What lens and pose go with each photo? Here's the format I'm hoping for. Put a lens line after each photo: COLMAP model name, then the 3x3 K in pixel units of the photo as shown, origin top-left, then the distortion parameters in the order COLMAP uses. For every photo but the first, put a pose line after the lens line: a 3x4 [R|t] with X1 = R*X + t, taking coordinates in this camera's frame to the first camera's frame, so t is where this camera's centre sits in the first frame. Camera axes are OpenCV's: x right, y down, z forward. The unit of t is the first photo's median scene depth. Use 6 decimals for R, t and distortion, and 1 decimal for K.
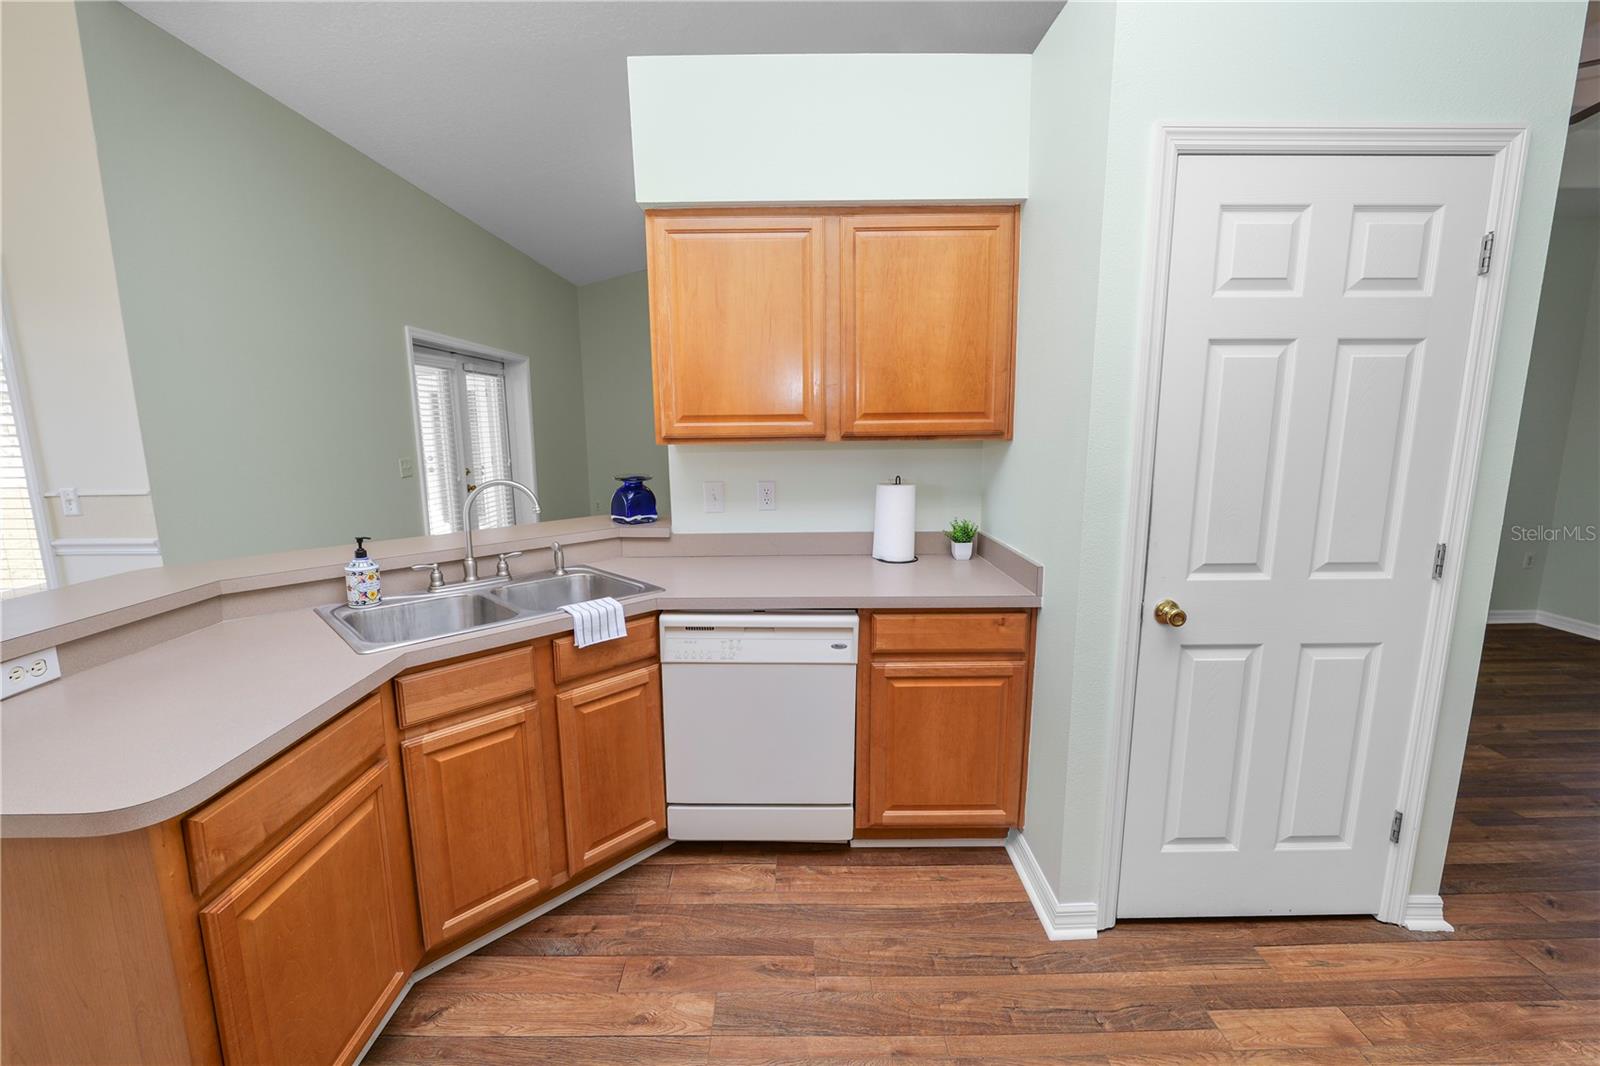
lens RADIAL K [[651.7, 0, 798.1], [0, 651.7, 528.0], [0, 0, 1]] dist [-0.013962, 0.001390]
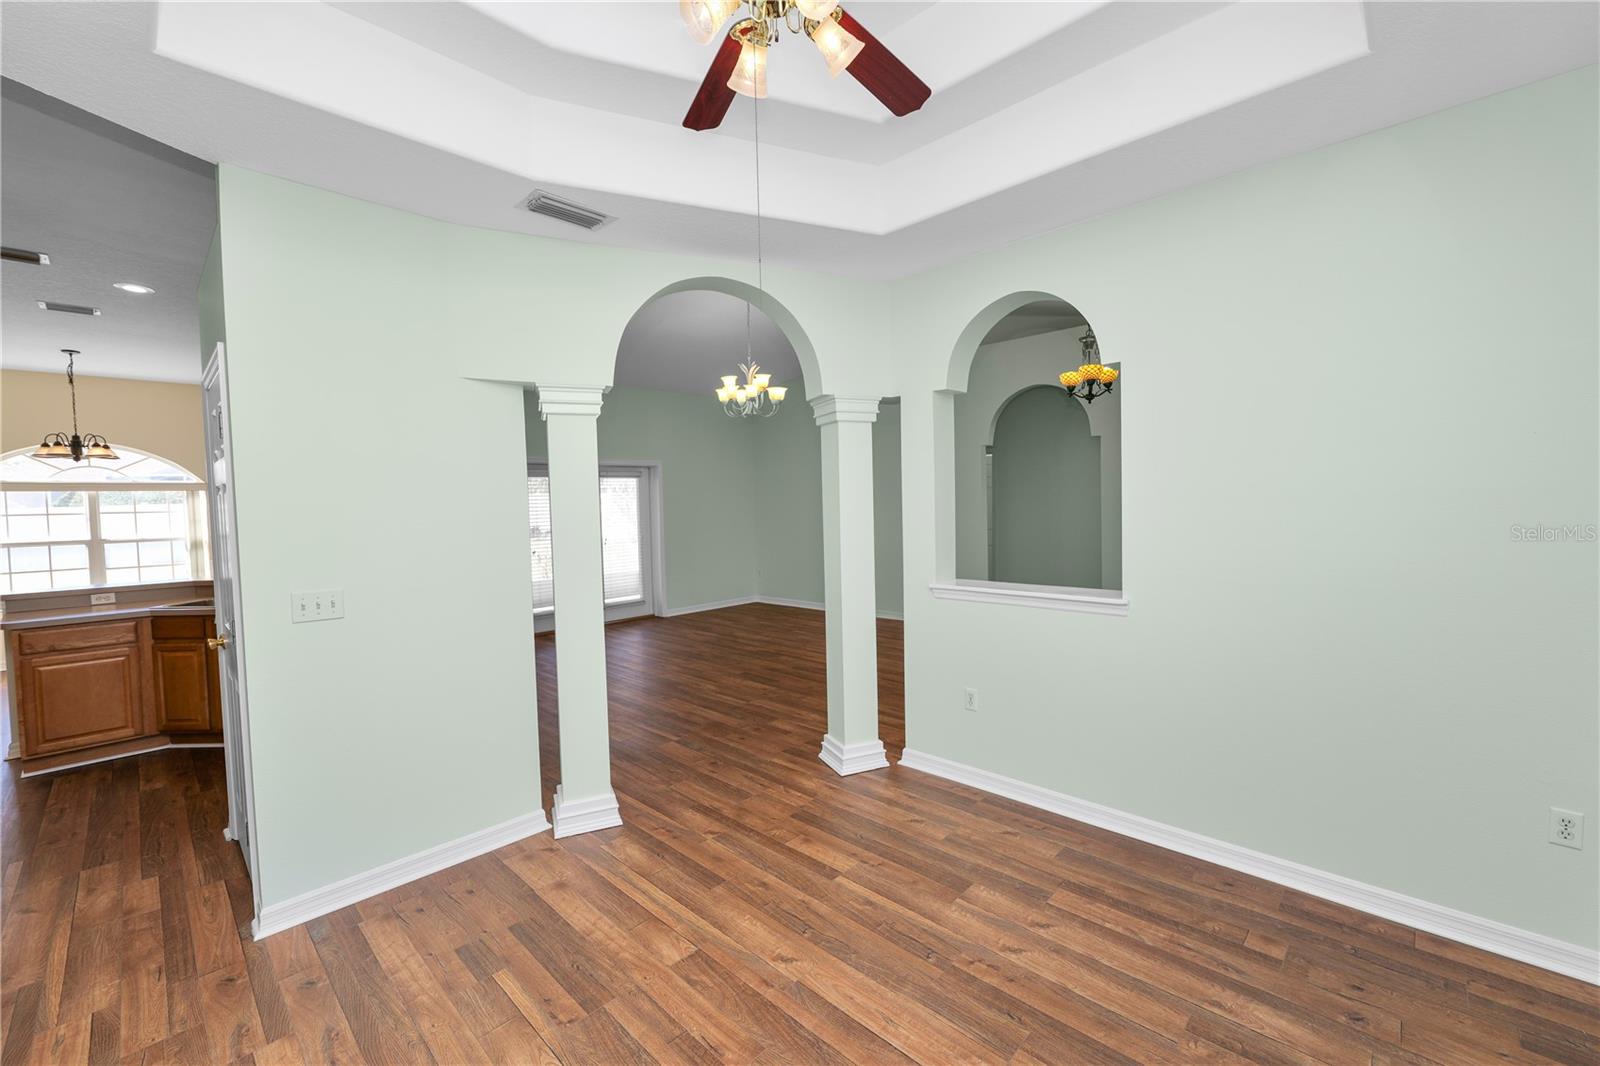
lens RADIAL K [[651.7, 0, 801.1], [0, 651.7, 526.5], [0, 0, 1]] dist [-0.013962, 0.001390]
pose [[0.716043, 0.018640, -0.697807, 2.420035], [-0.095002, 0.992945, -0.070960, -0.167602], [0.691561, 0.117103, 0.712762, 0.688089]]
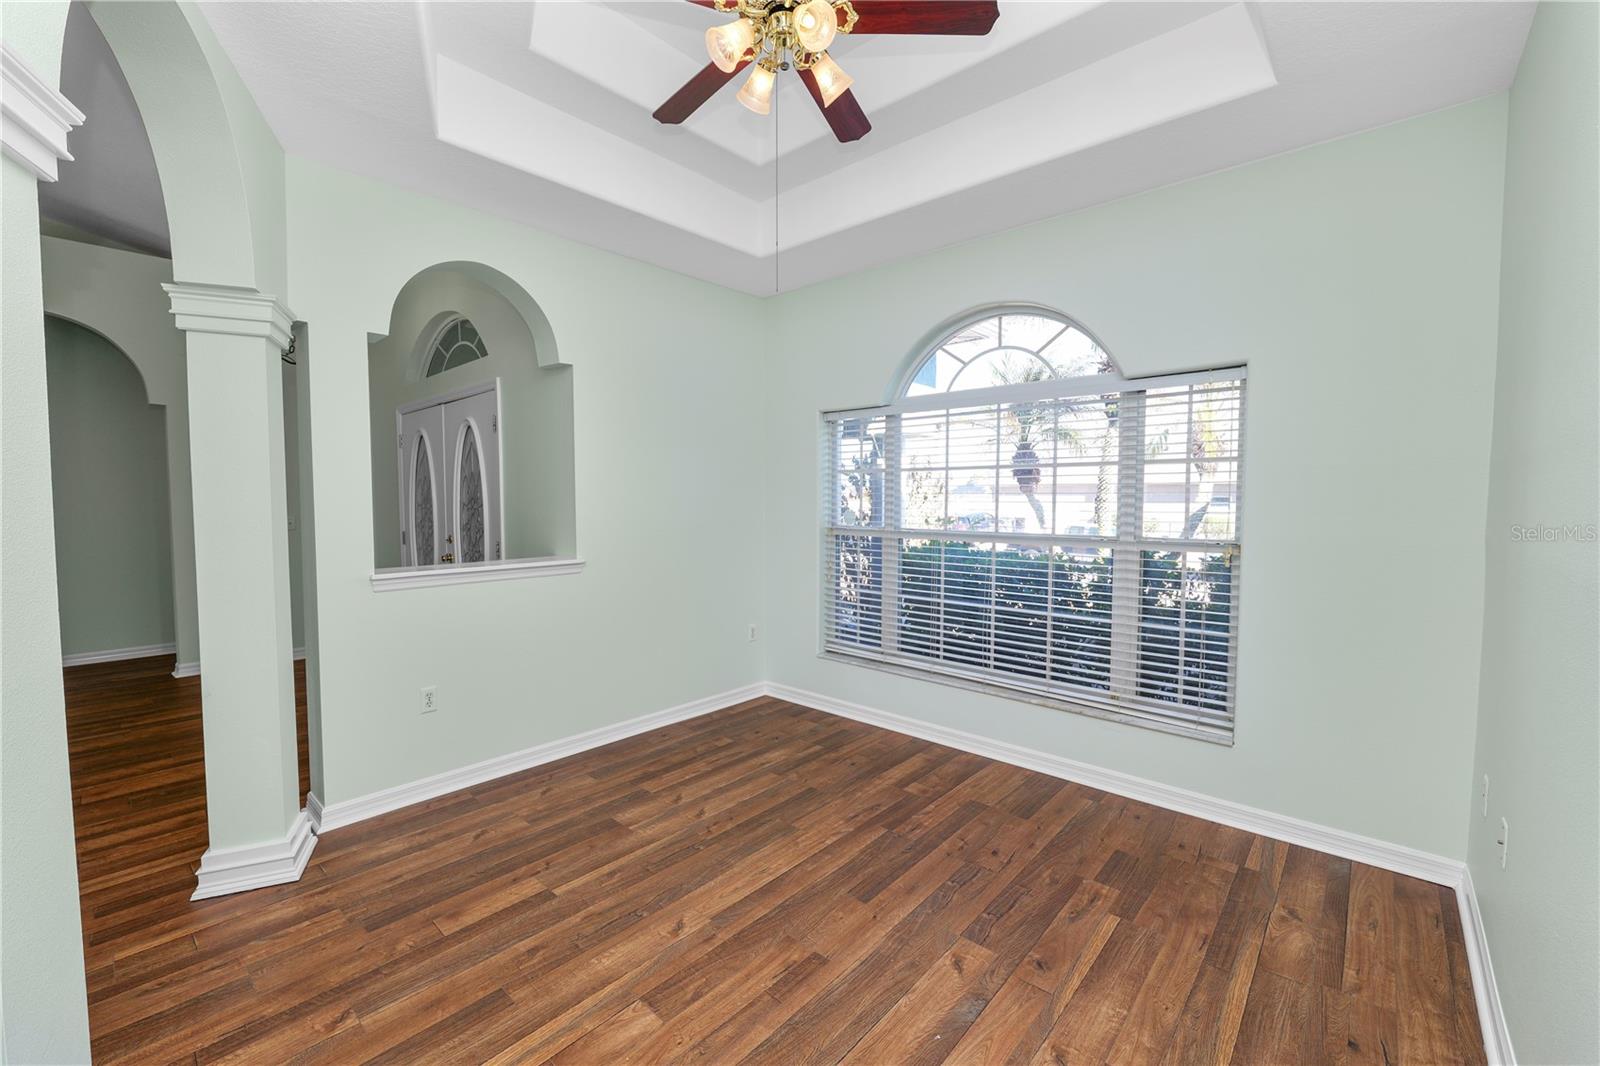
lens RADIAL K [[651.7, 0, 796.9], [0, 651.7, 531.8], [0, 0, 1]] dist [-0.013962, 0.001390]
pose [[0.674452, -0.030425, 0.737691, 1.040528], [0.113865, 0.991483, -0.063212, -0.073415], [-0.729485, 0.126630, 0.672172, 0.596725]]
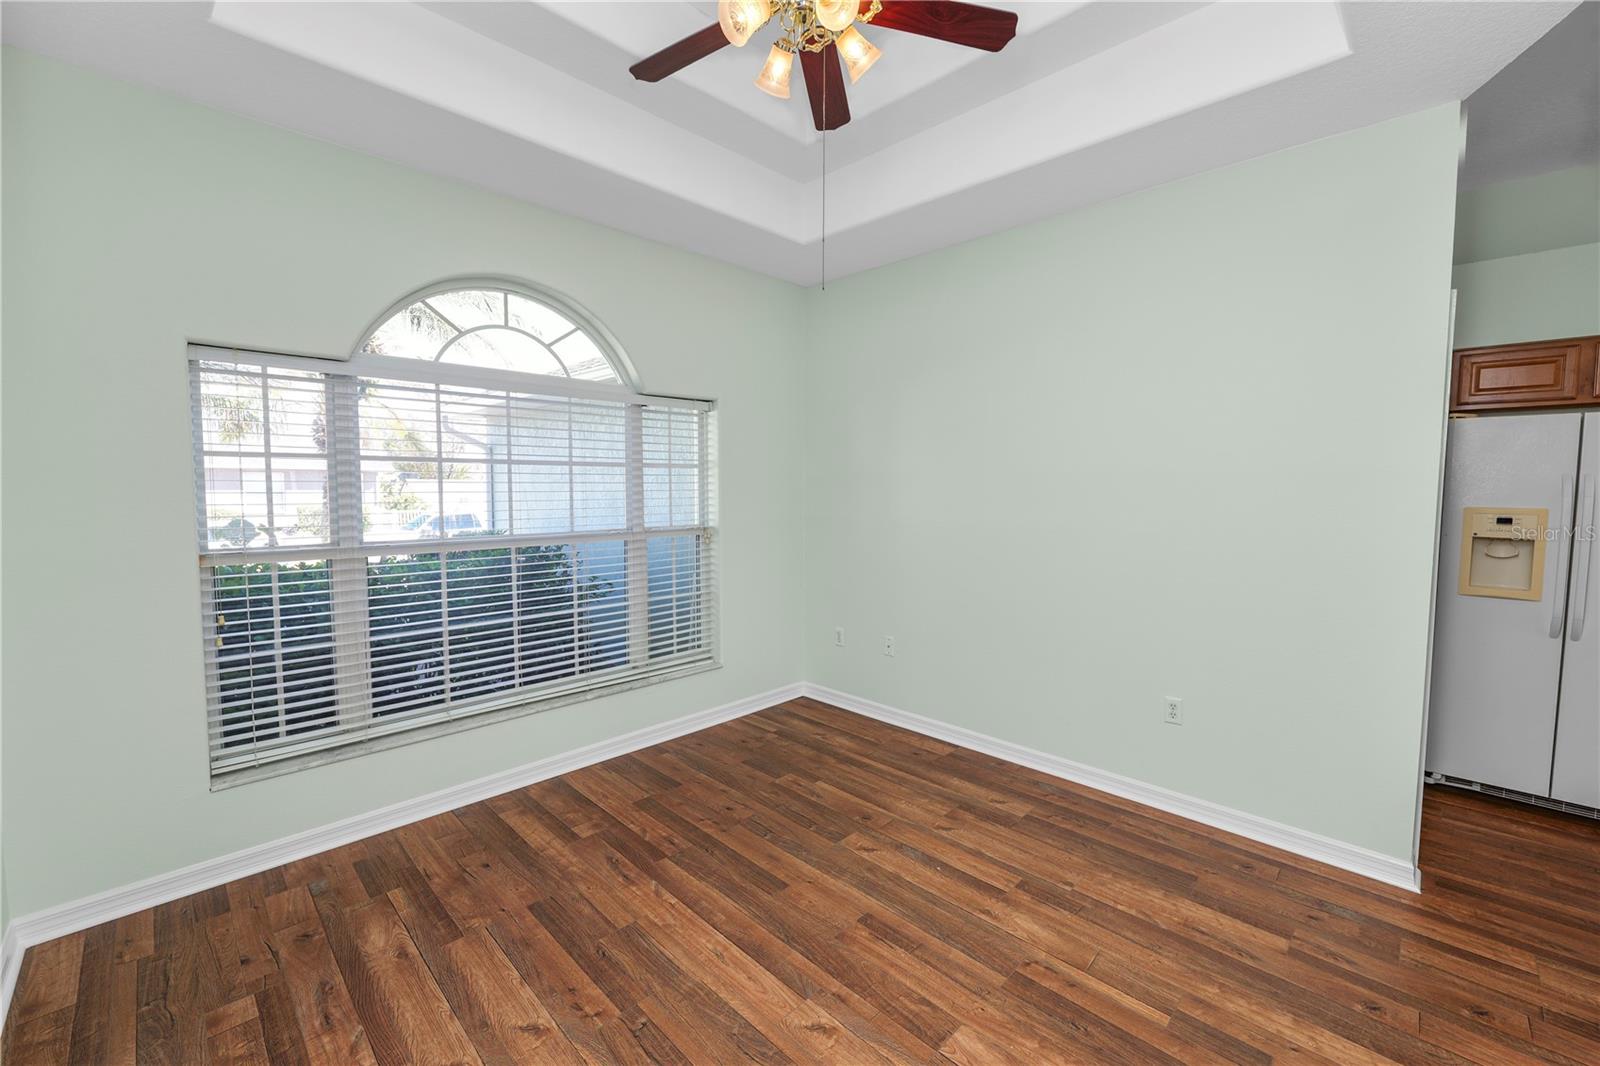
lens RADIAL K [[651.7, 0, 804.8], [0, 651.7, 530.7], [0, 0, 1]] dist [-0.013962, 0.001390]
pose [[-0.709643, -0.042243, 0.703293, 1.101355], [0.118615, 0.976790, 0.178357, -0.331560], [-0.694505, 0.209991, -0.688162, 1.989173]]
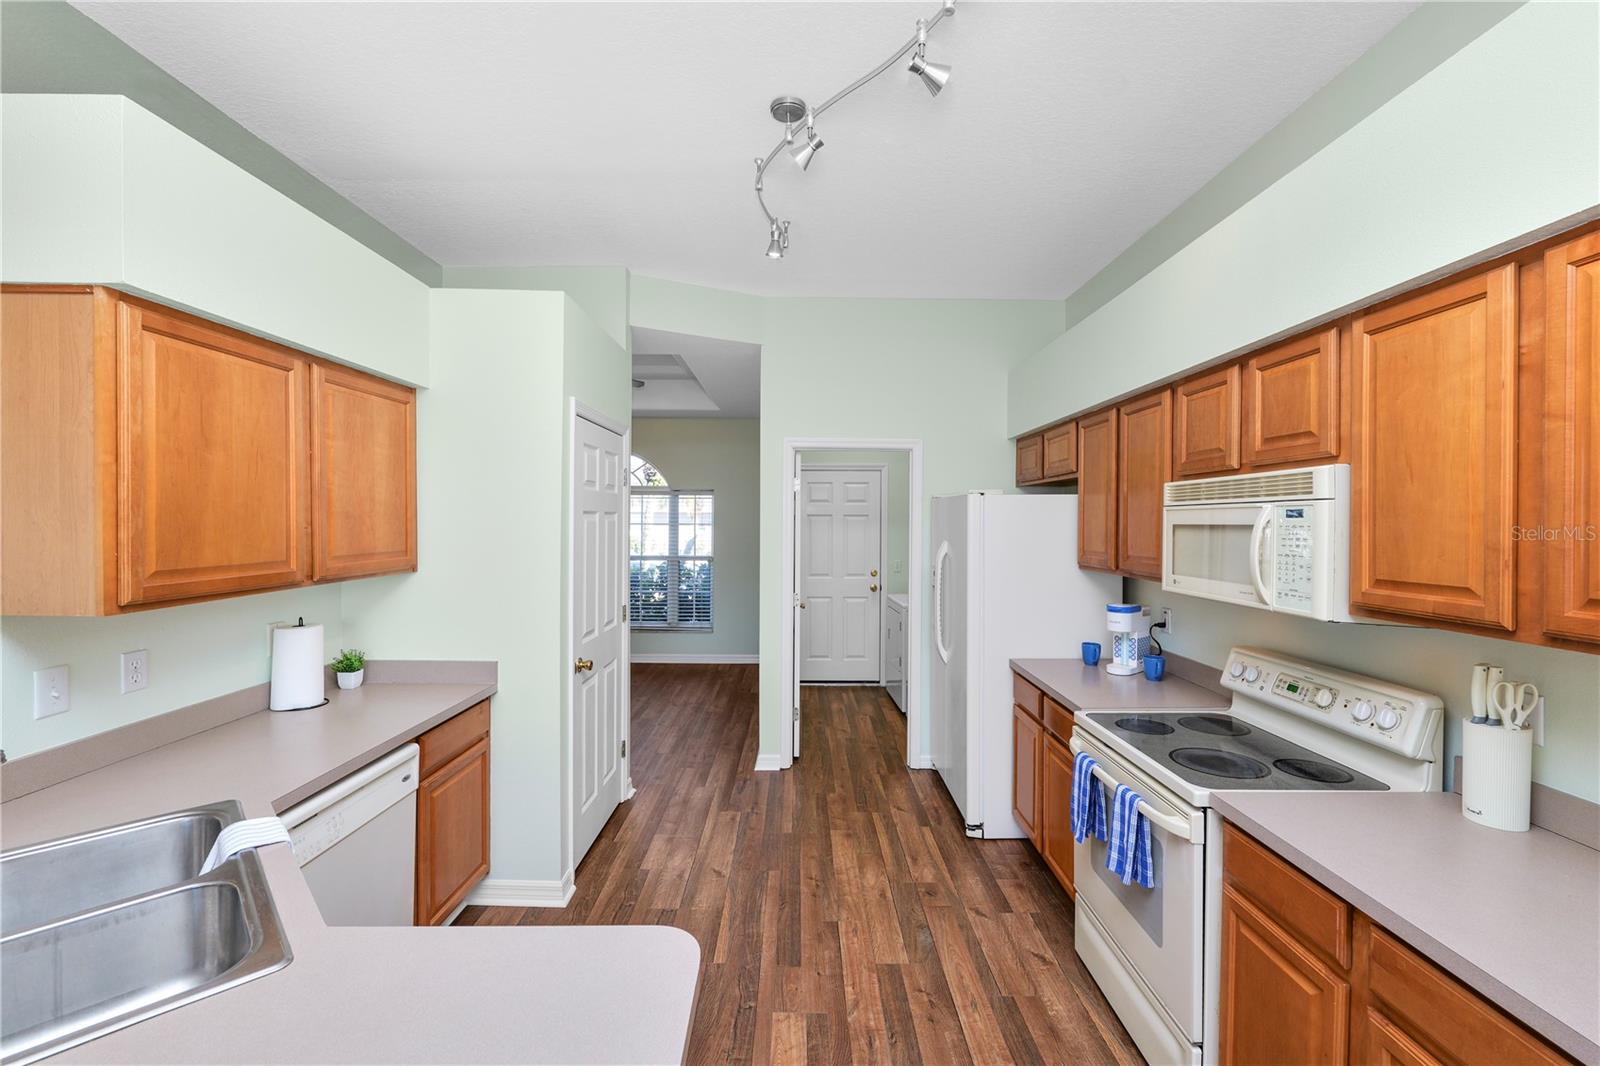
lens RADIAL K [[651.7, 0, 801.3], [0, 651.7, 527.7], [0, 0, 1]] dist [-0.013962, 0.001390]
pose [[0.003321, -0.003168, 0.999989, -0.981657], [0.154658, 0.987965, 0.002617, -0.122139], [-0.987963, 0.154647, 0.003771, 0.305817]]
